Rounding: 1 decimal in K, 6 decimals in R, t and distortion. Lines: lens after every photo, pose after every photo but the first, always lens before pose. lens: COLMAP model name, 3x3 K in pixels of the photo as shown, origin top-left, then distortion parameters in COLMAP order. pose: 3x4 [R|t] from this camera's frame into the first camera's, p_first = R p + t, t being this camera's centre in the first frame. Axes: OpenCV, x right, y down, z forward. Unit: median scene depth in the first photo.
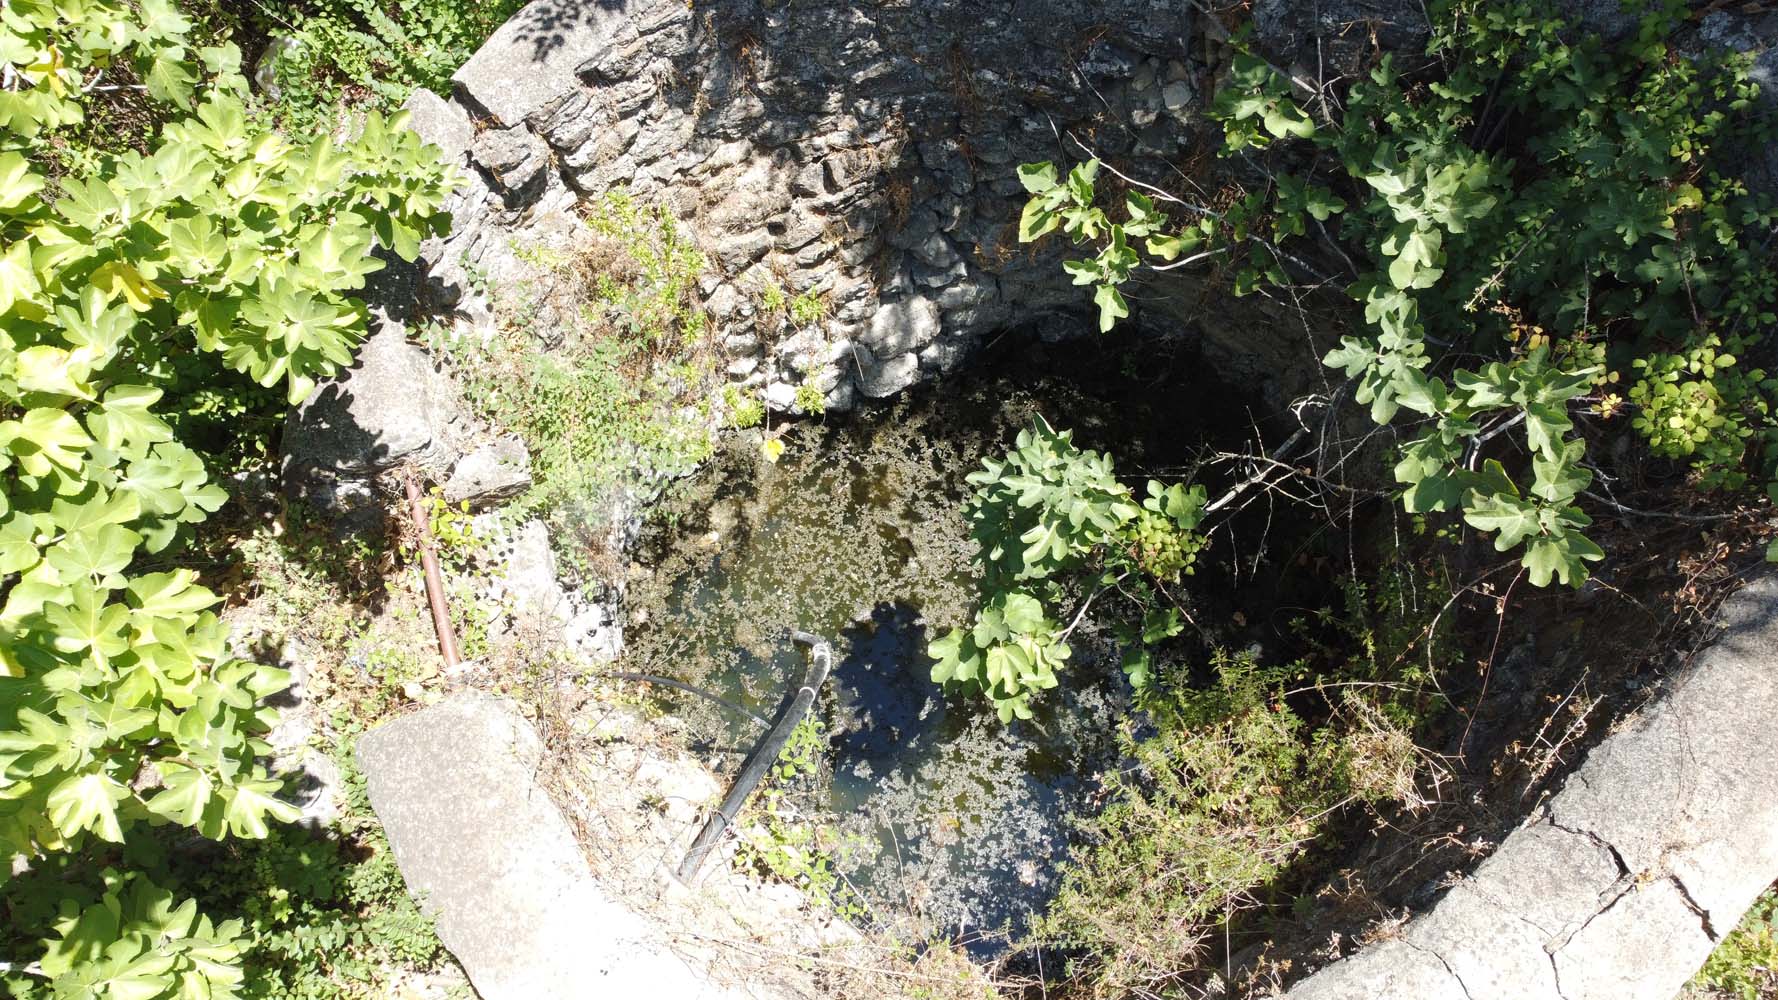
lens RADIAL K [[1339.1, 0, 889.6], [0, 1339.1, 494.1], [0, 0, 1]] dist [-0.013502, 0.010490]
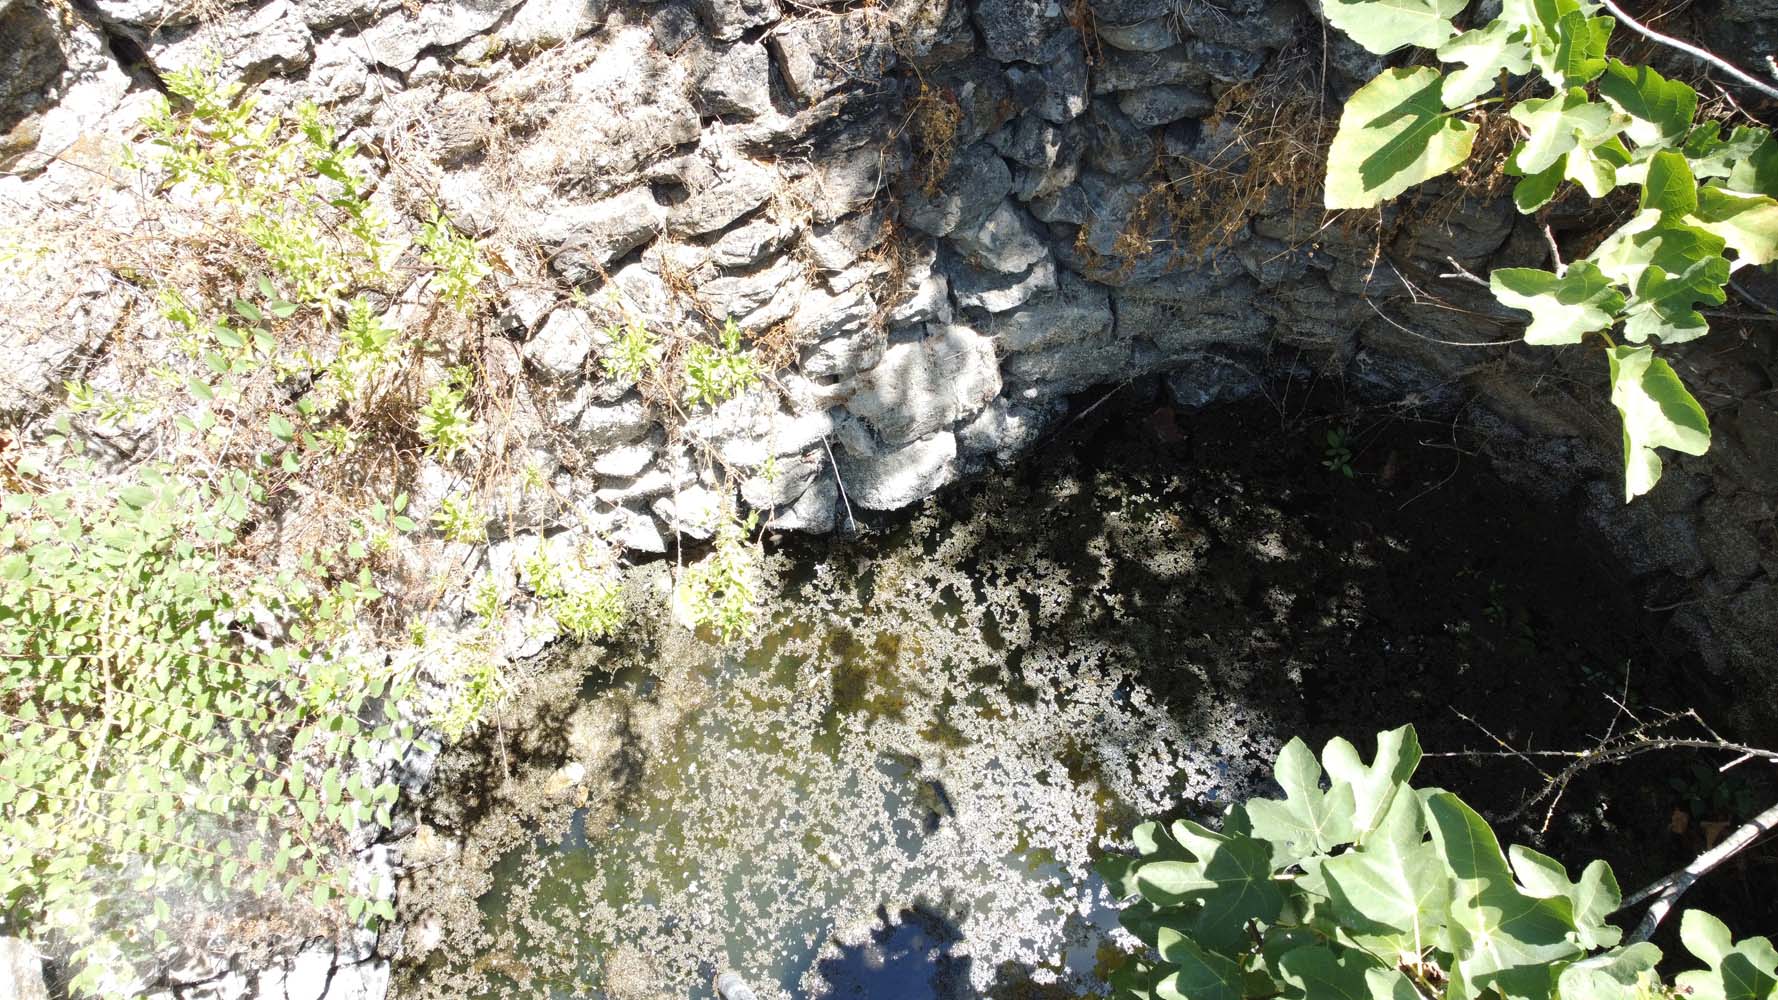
lens RADIAL K [[1339.1, 0, 889.6], [0, 1339.1, 494.1], [0, 0, 1]] dist [-0.013502, 0.010490]
pose [[0.999986, 0.004286, 0.003106, -0.008640], [-0.004296, 0.999985, 0.003348, -0.091337], [-0.003091, -0.003361, 0.999990, 0.516157]]
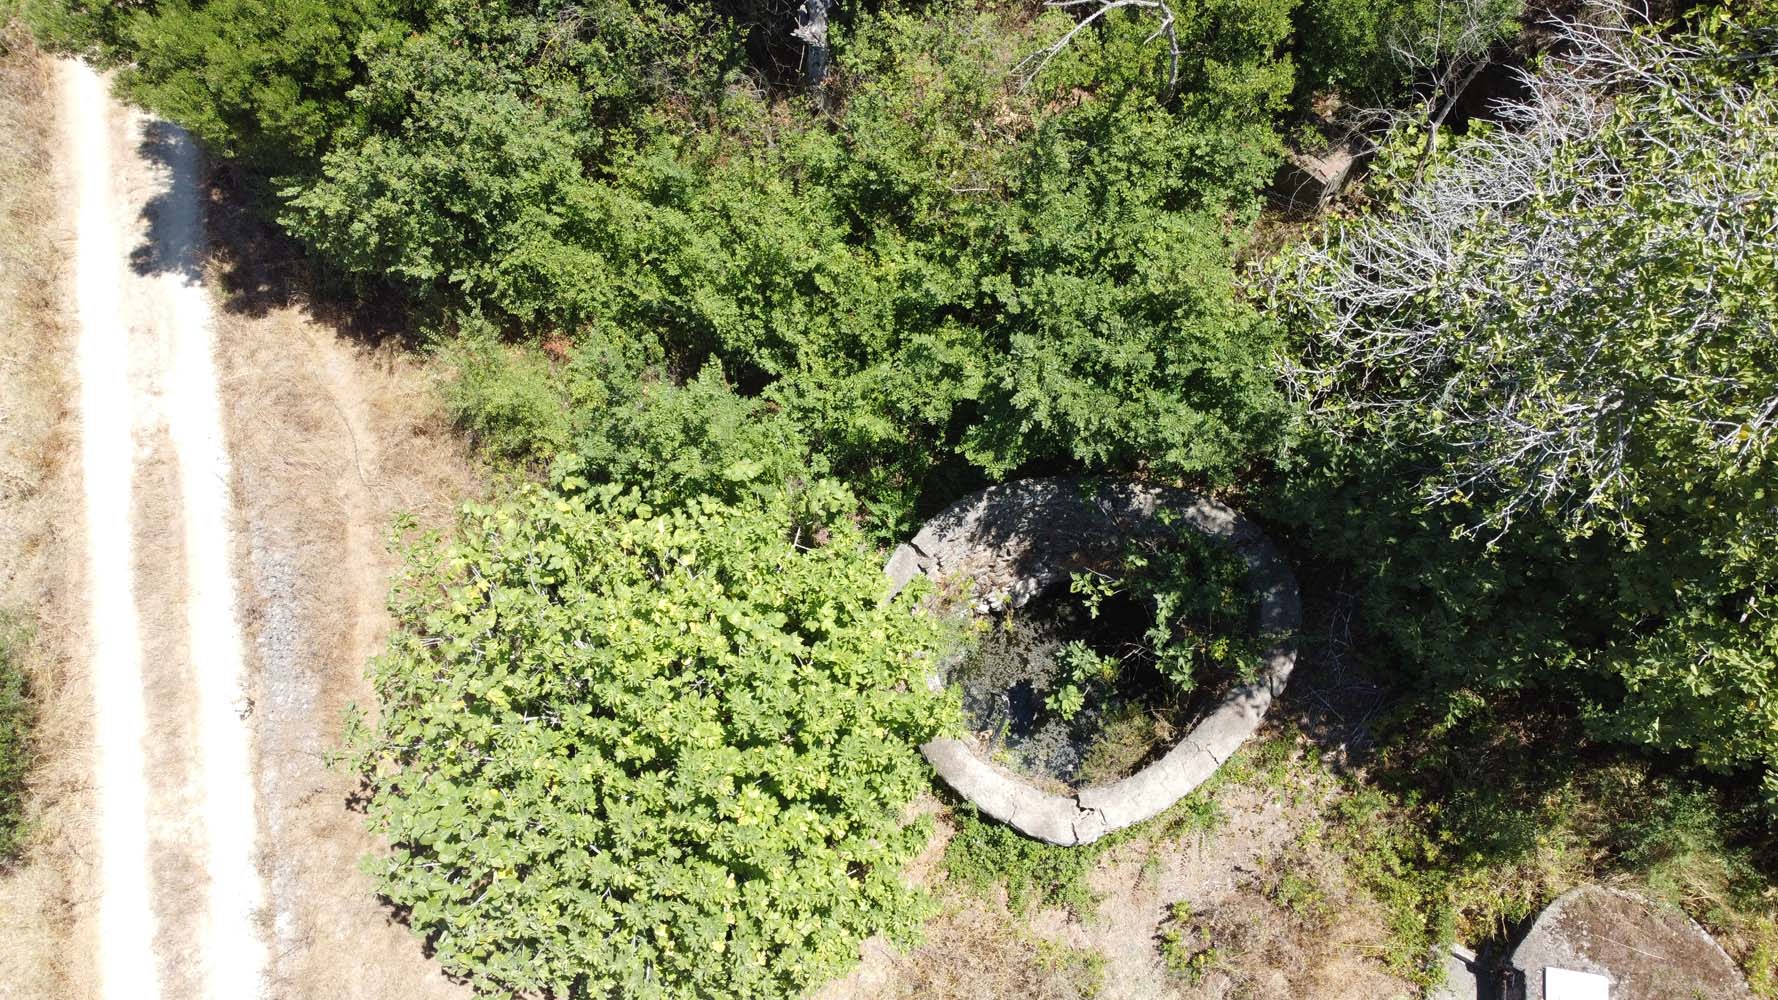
lens RADIAL K [[1339.1, 0, 889.6], [0, 1339.1, 494.1], [0, 0, 1]] dist [-0.013502, 0.010490]
pose [[0.999976, -0.004302, 0.005473, -0.334179], [0.004288, 0.999987, 0.002604, -0.369820], [-0.005484, -0.002580, 0.999982, -2.136704]]
